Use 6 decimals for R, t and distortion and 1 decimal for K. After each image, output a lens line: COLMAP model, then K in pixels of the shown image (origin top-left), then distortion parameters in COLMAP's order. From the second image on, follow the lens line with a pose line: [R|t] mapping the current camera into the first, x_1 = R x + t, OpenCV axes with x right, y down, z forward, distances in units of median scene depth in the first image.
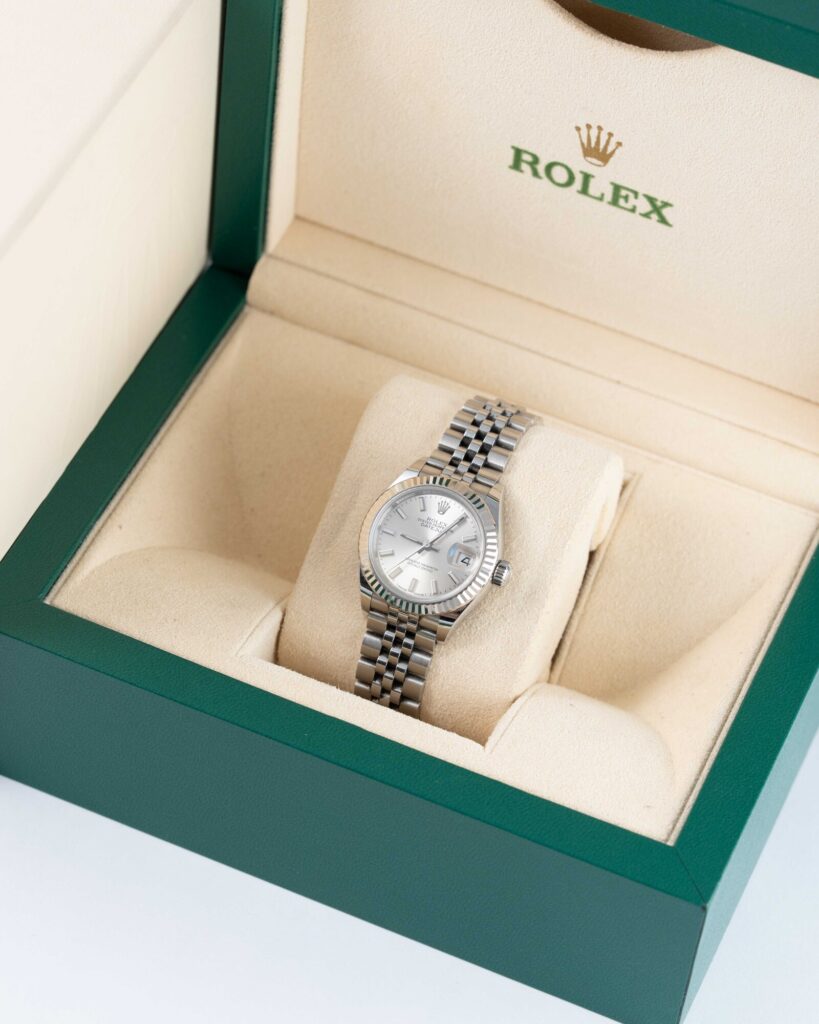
lens RADIAL K [[3197.6, 0, 408.9], [0, 3197.6, 511.3], [0, 0, 1]] dist [-0.214889, 0.000000]
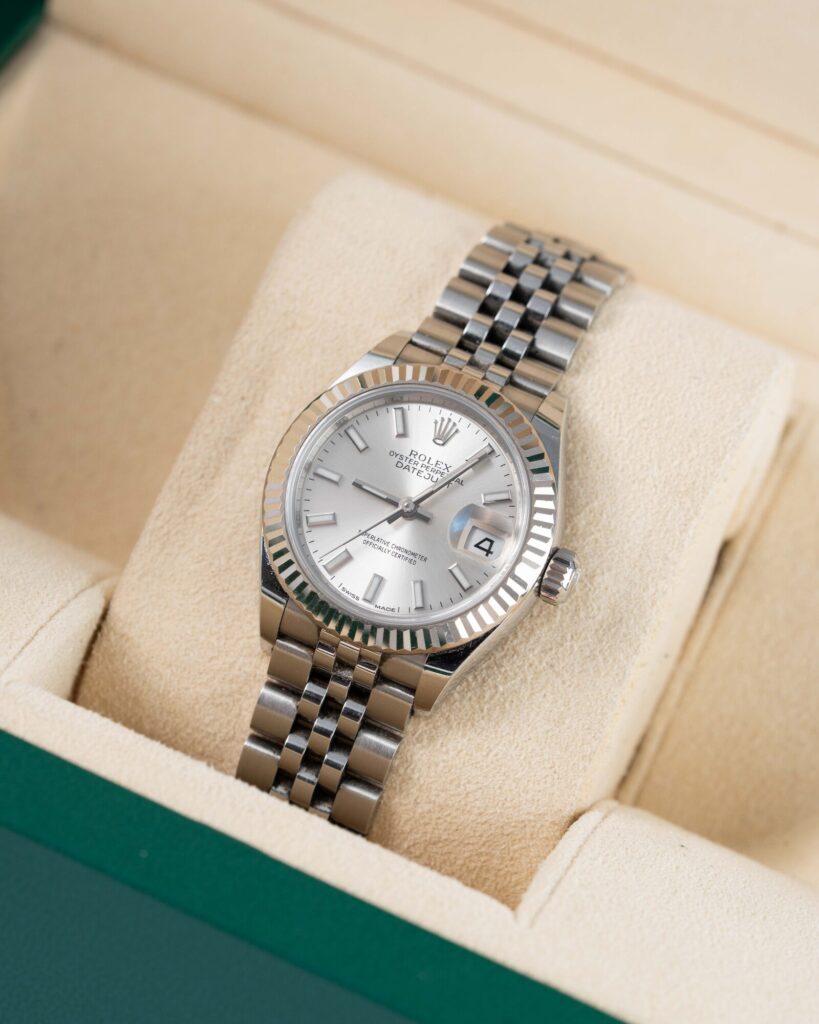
lens RADIAL K [[3197.6, 0, 410.7], [0, 3197.6, 514.2], [0, 0, 1]] dist [-0.214889, 0.000000]
pose [[0.992525, 0.062564, 0.104784, -0.043597], [-0.057259, 0.996957, -0.052890, 0.036653], [-0.107774, 0.046495, 0.993088, 0.521136]]
